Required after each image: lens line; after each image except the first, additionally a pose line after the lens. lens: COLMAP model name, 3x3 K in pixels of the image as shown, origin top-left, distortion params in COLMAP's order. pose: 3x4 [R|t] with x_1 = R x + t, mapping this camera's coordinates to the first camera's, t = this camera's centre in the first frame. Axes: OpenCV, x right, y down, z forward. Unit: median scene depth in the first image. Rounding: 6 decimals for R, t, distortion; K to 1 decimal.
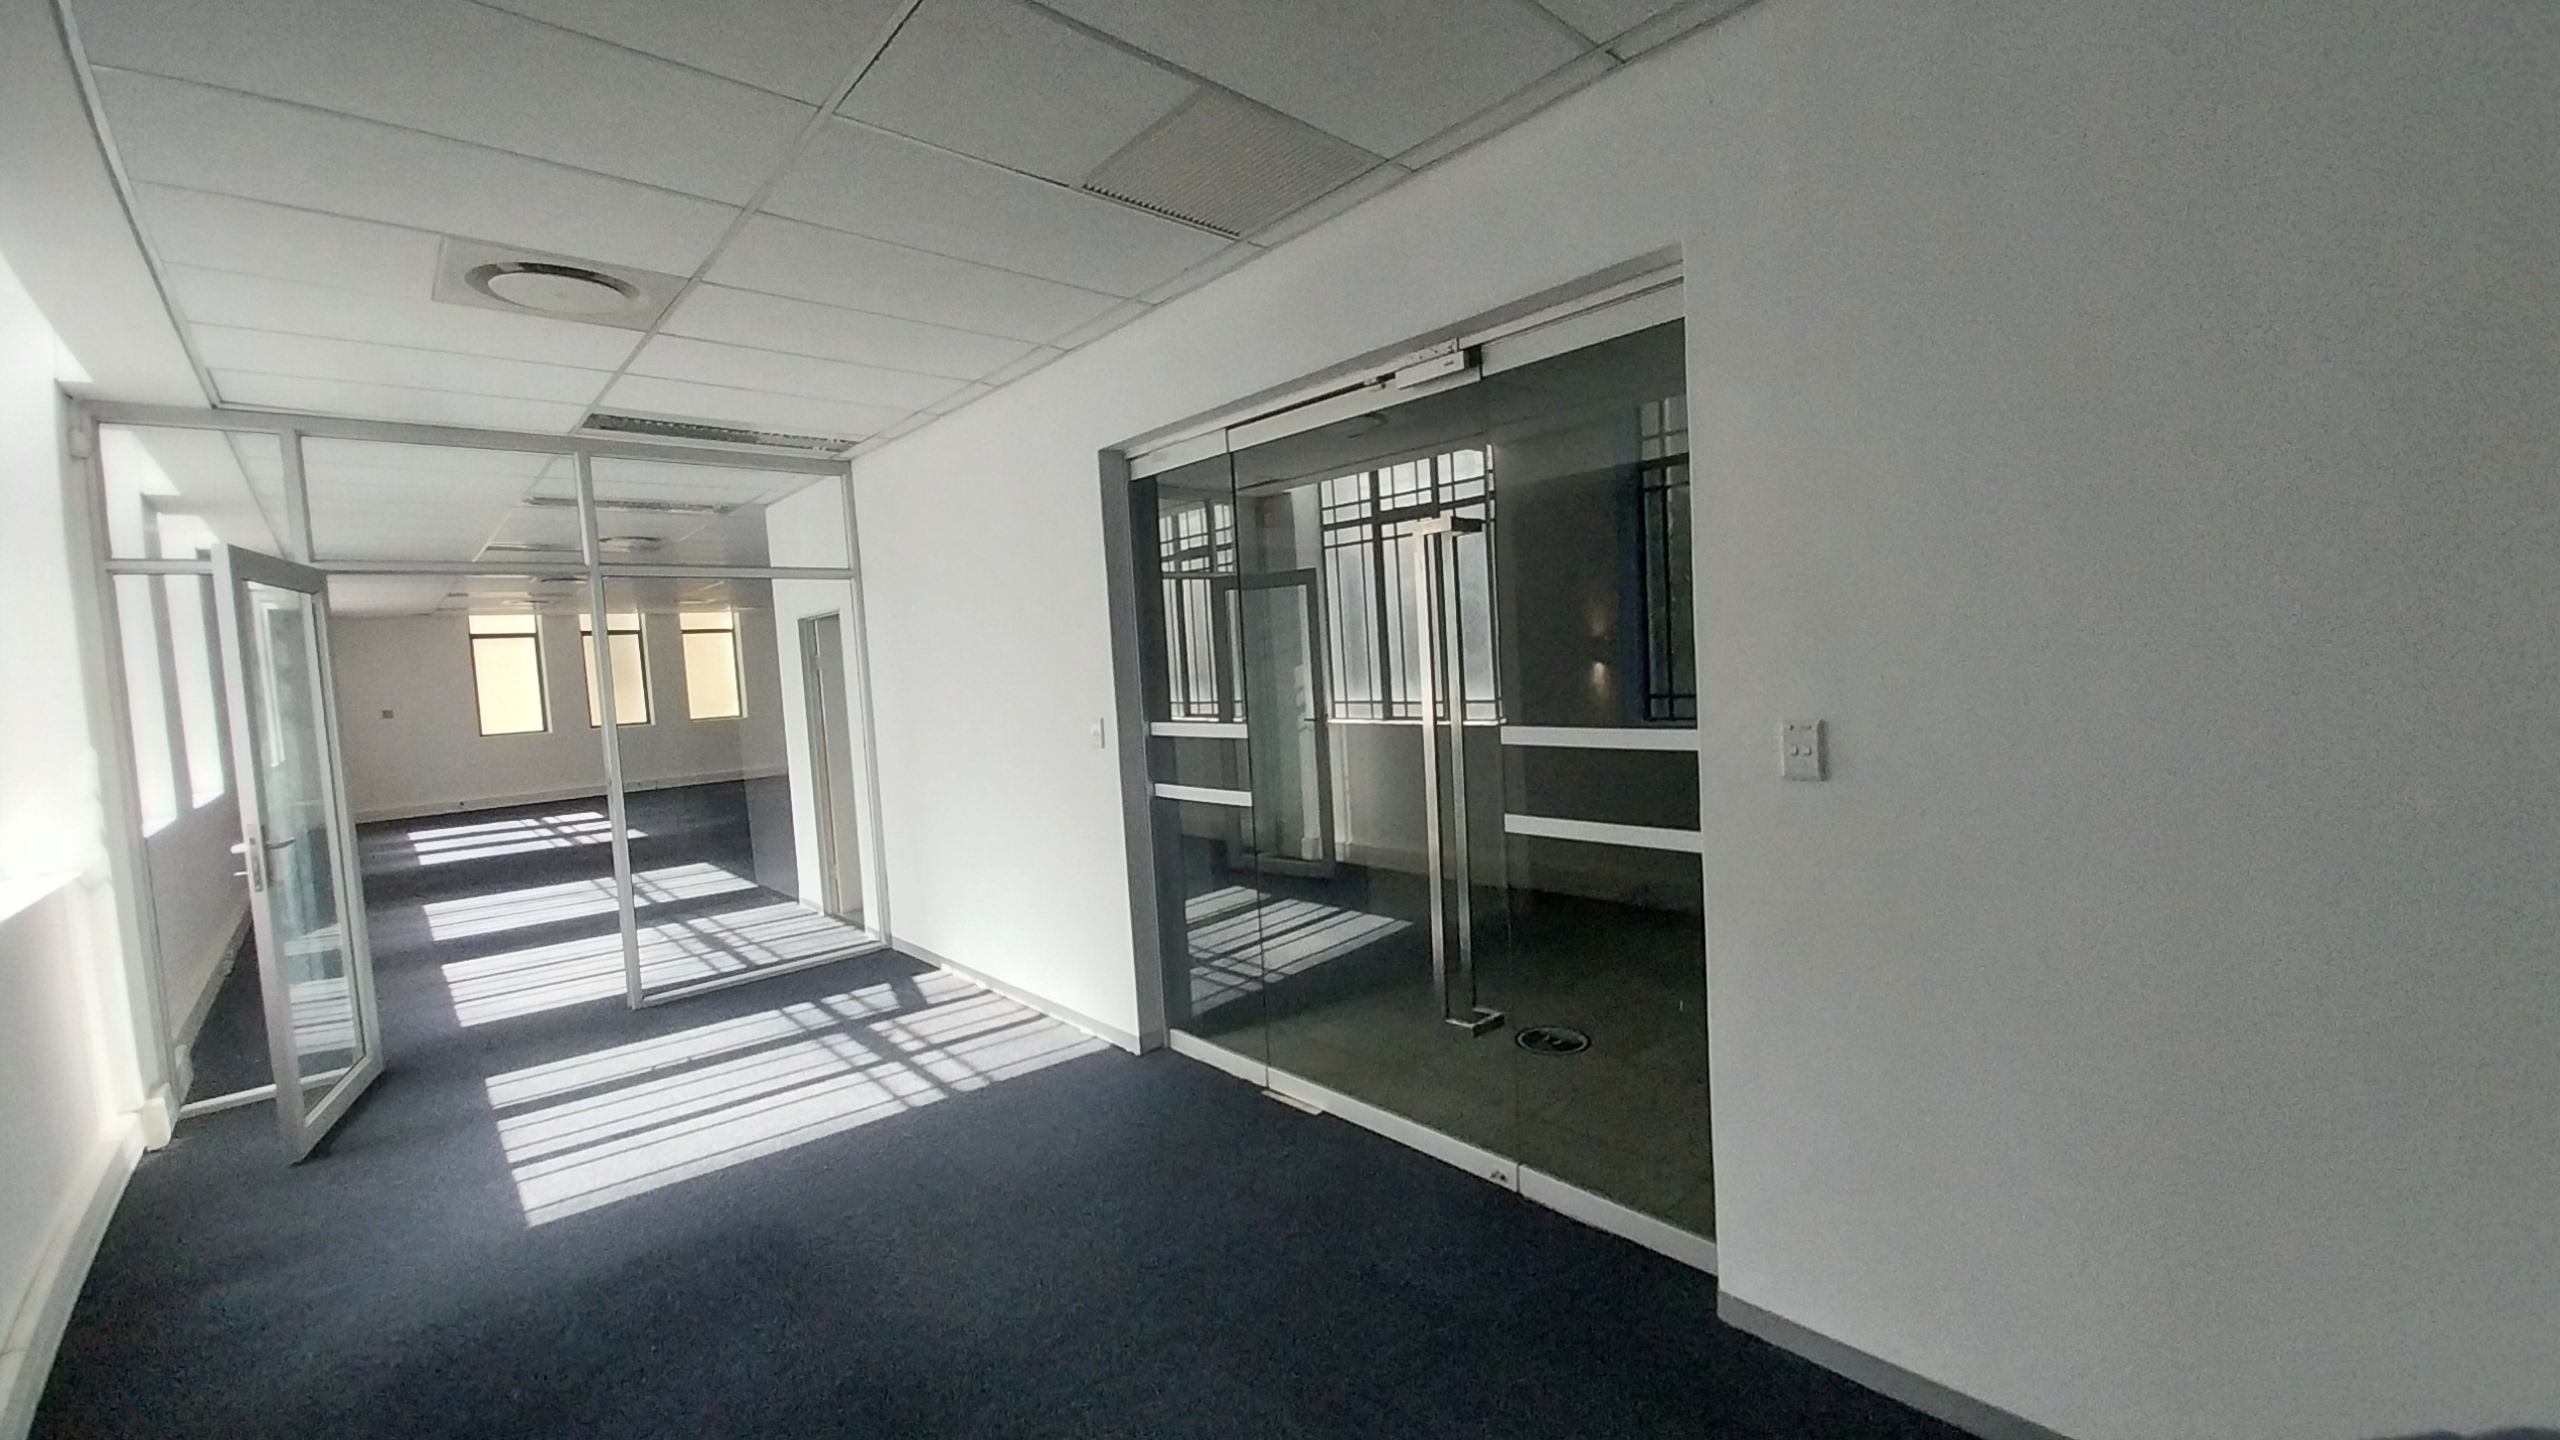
lens RADIAL K [[1018.9, 0, 1295.3], [0, 1018.9, 718.1], [0, 0, 1]] dist [0.014564, -0.000150]
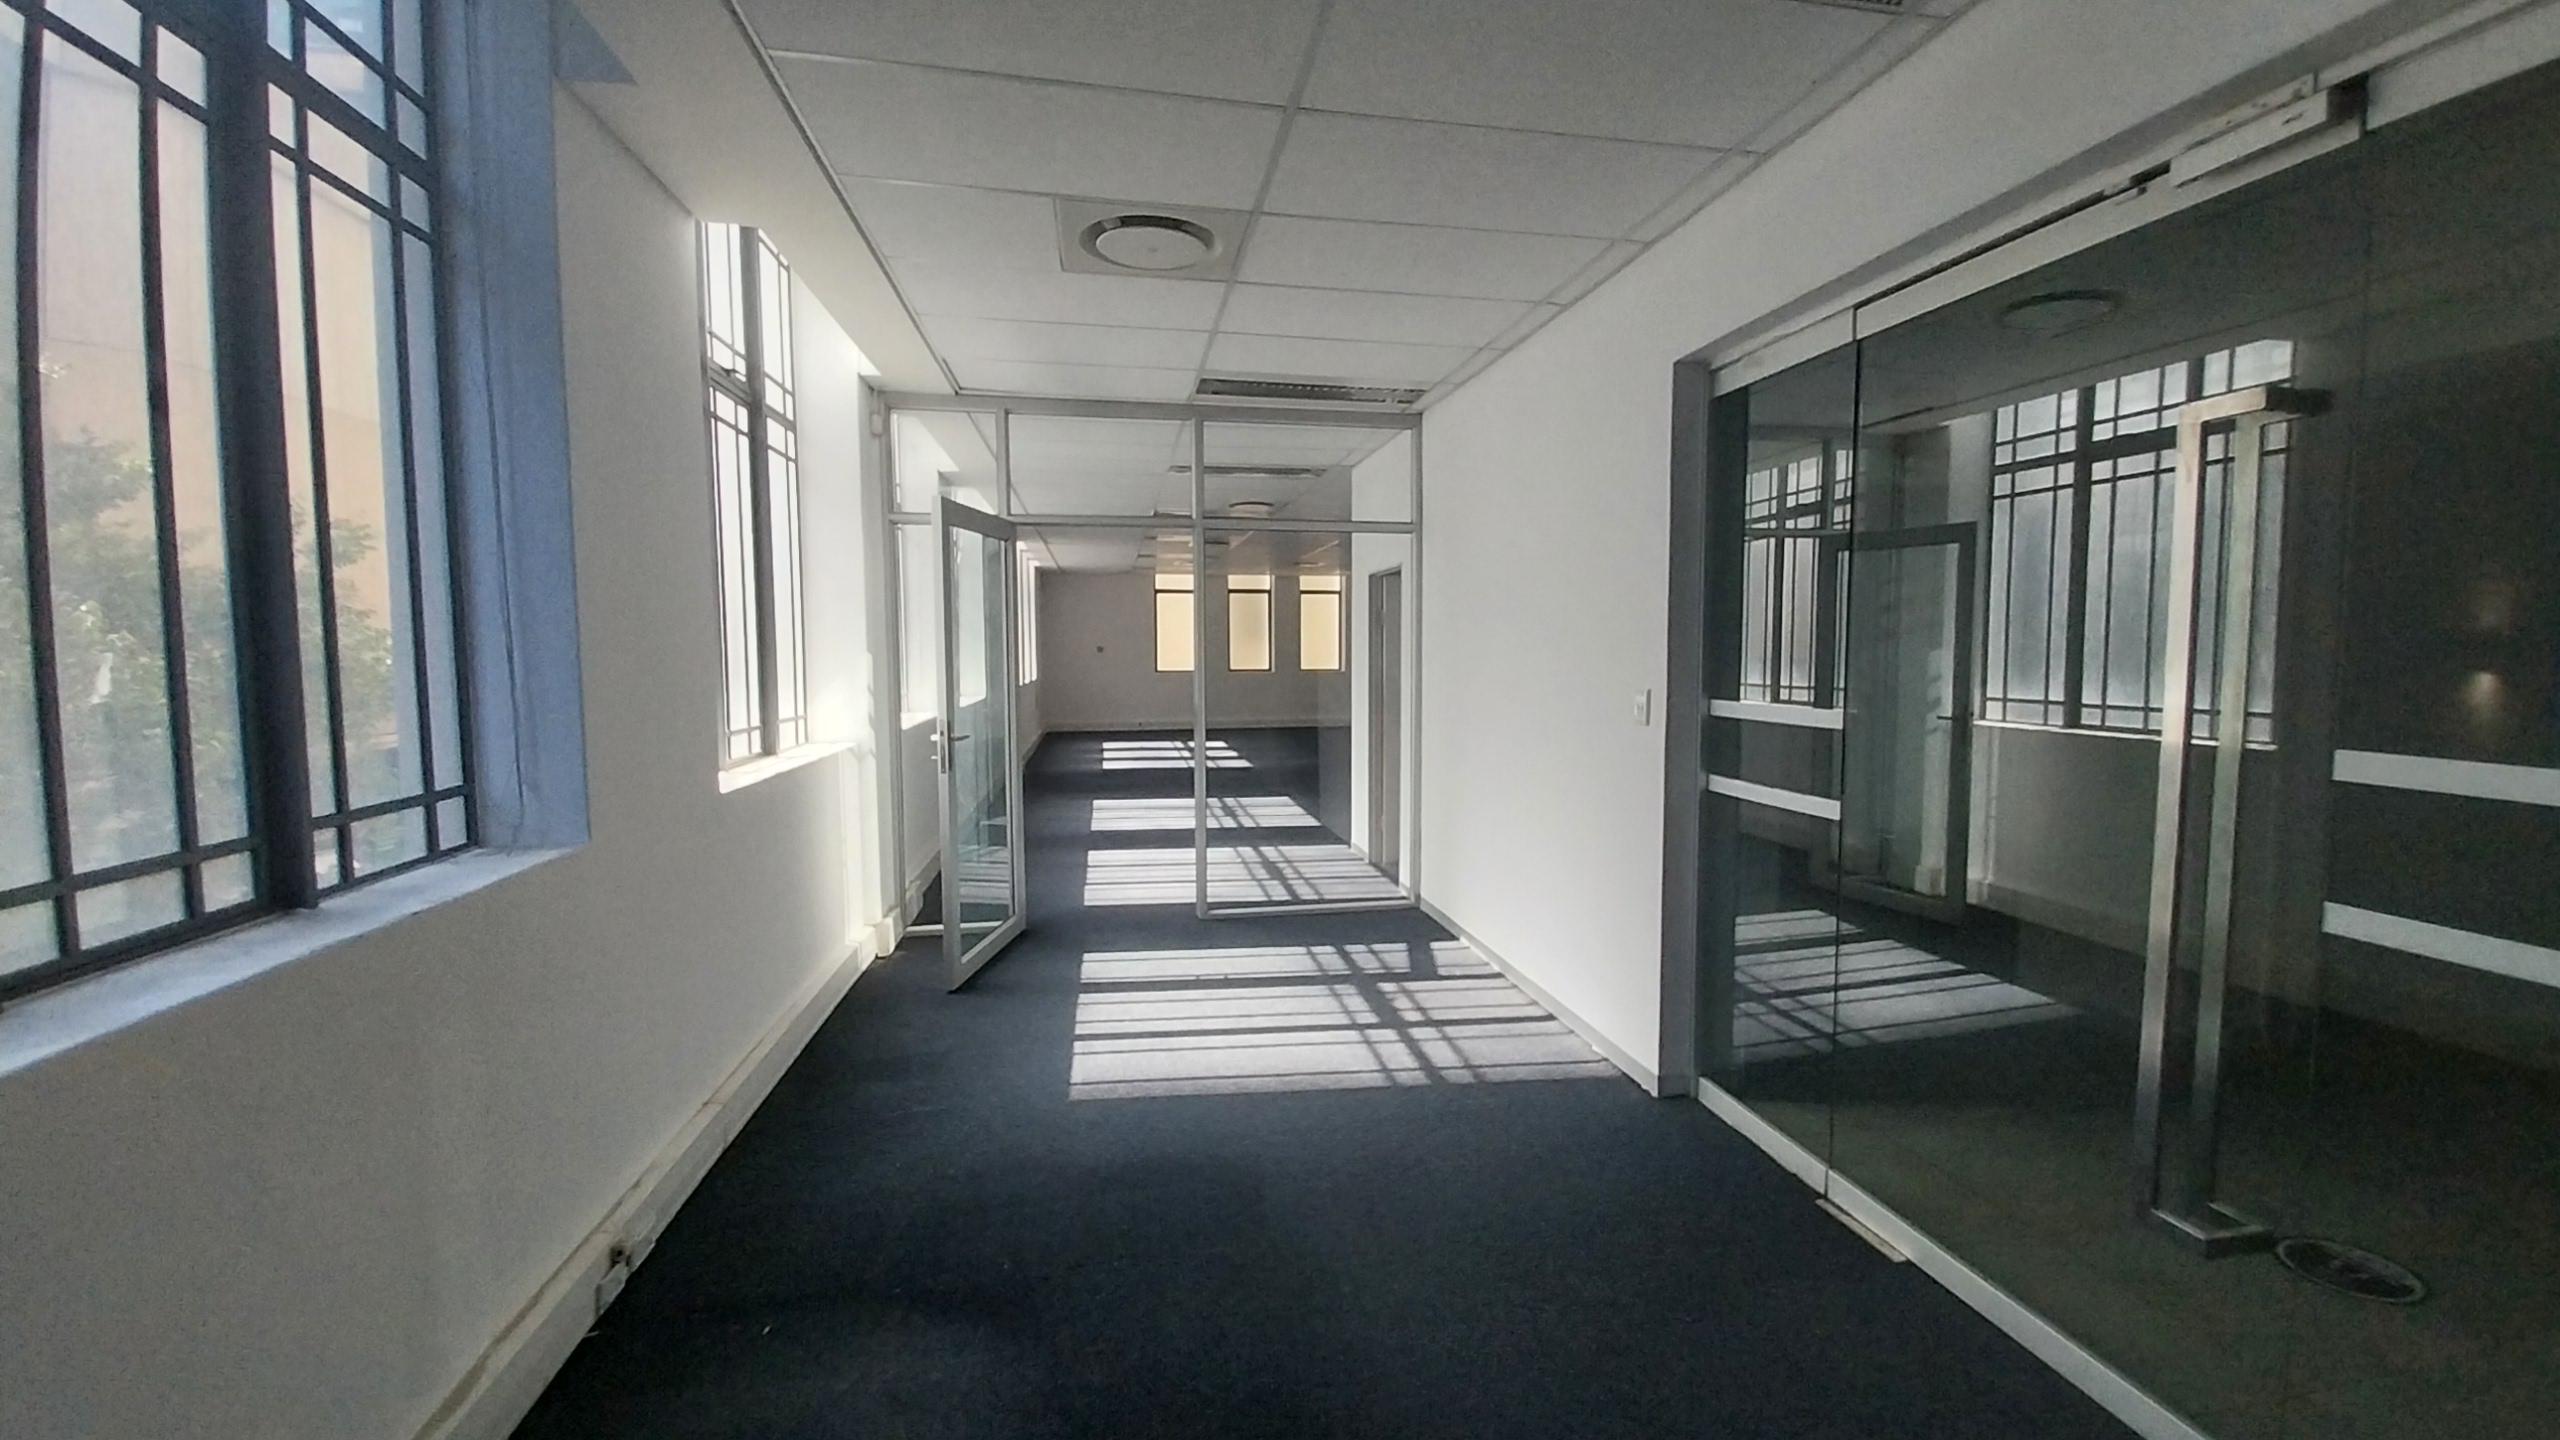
lens RADIAL K [[1018.9, 0, 1295.3], [0, 1018.9, 718.1], [0, 0, 1]] dist [0.014564, -0.000150]
pose [[0.846765, 0.091808, -0.523986, 0.006844], [-0.078426, 0.995777, 0.047733, 0.005096], [0.526155, 0.000676, 0.850388, 0.115177]]
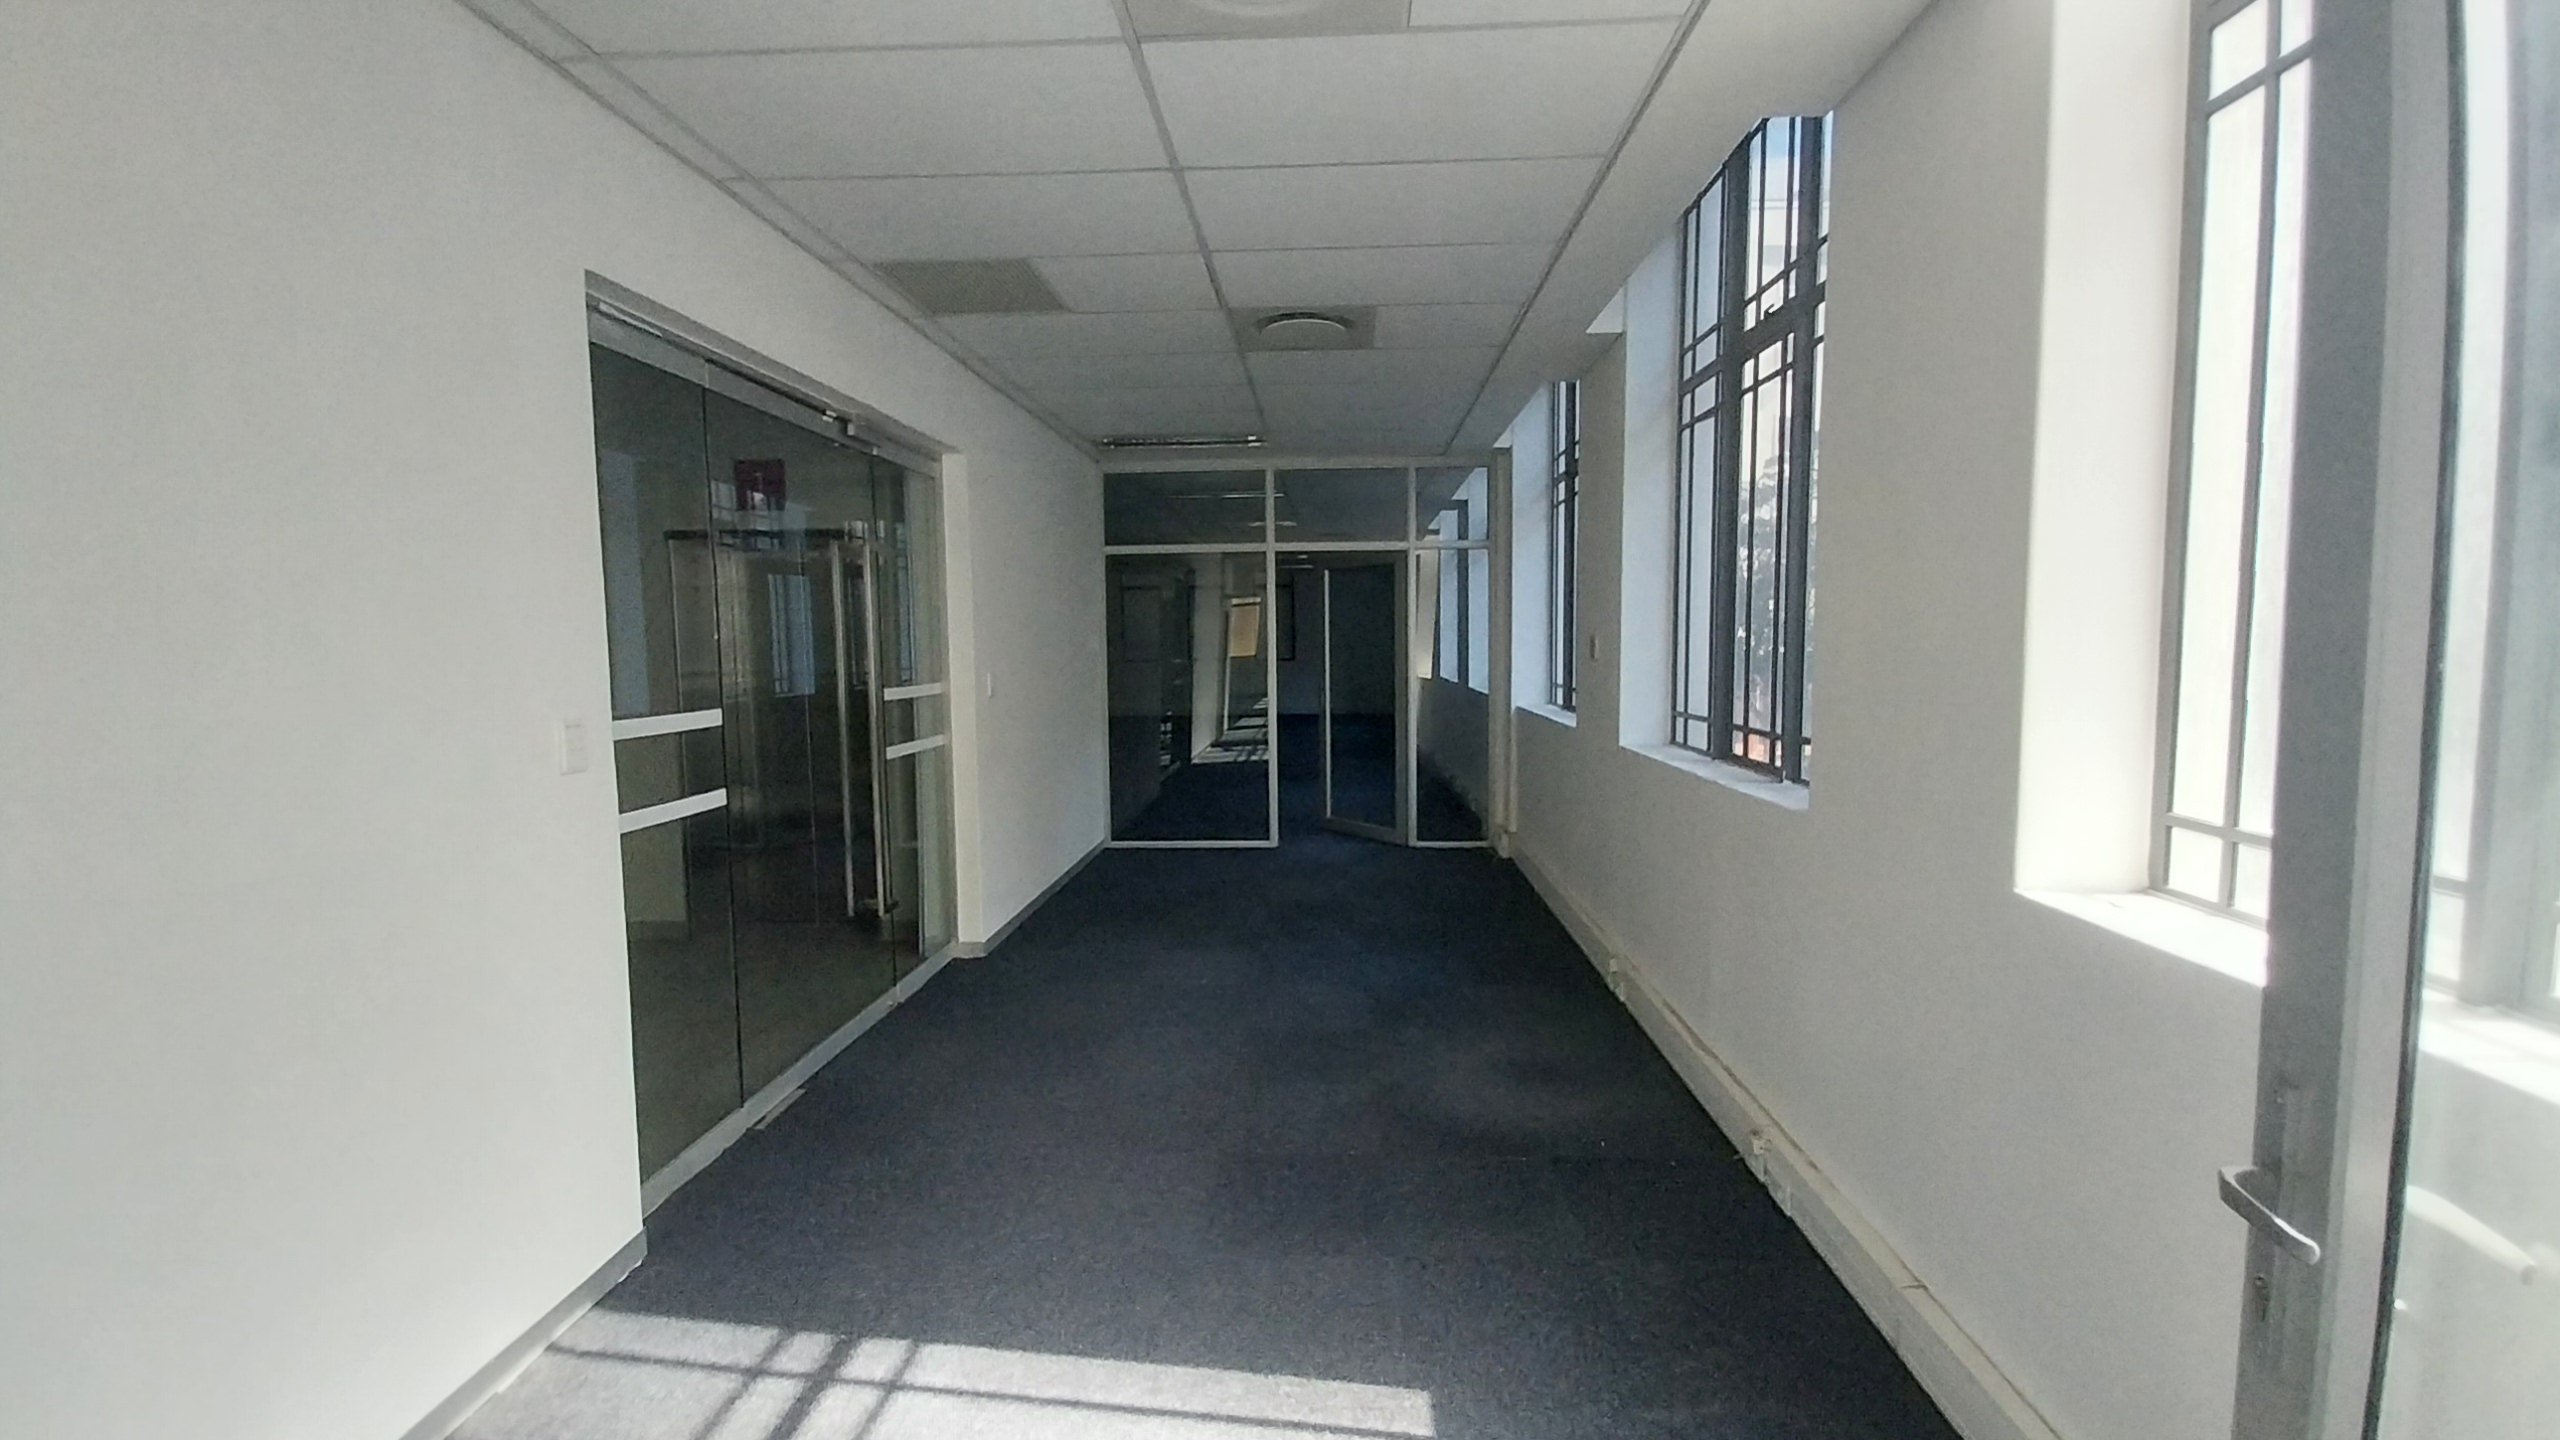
lens RADIAL K [[1018.9, 0, 1295.3], [0, 1018.9, 718.1], [0, 0, 1]] dist [0.014564, -0.000150]
pose [[-0.701203, 0.011032, 0.712877, -0.732076], [0.093920, 0.992596, 0.077021, -0.005821], [-0.706749, 0.120961, -0.697047, 0.928120]]
